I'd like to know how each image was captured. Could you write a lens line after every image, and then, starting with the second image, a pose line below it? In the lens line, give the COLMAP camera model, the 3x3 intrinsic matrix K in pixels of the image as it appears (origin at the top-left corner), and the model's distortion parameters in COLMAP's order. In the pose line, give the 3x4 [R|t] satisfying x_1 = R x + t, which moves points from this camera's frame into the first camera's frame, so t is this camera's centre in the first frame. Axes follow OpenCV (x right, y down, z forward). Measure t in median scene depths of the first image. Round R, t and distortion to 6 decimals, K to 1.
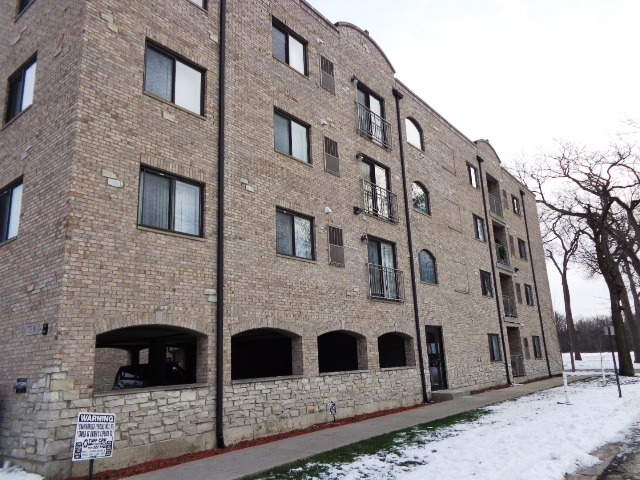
lens RADIAL K [[479.9, 0, 321.6], [0, 479.9, 238.7], [0, 0, 1]] dist [0.002259, -0.000308]
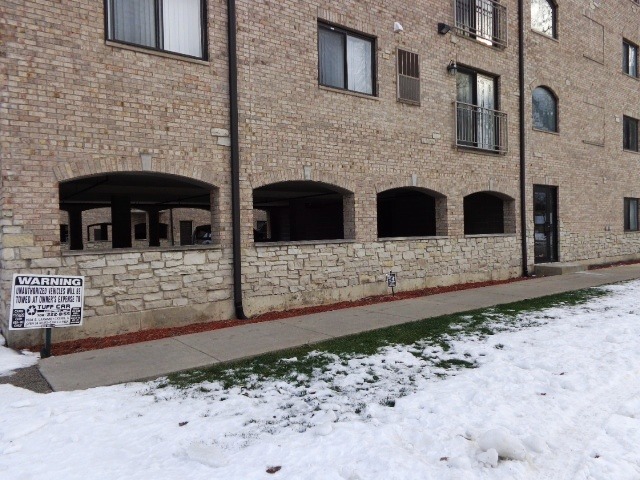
lens RADIAL K [[479.9, 0, 321.6], [0, 479.9, 238.7], [0, 0, 1]] dist [0.002259, -0.000308]
pose [[0.970117, 0.027858, -0.241035, 0.114021], [0.038088, 0.963588, 0.264666, 0.072338], [0.239631, -0.265938, 0.933731, 0.249835]]
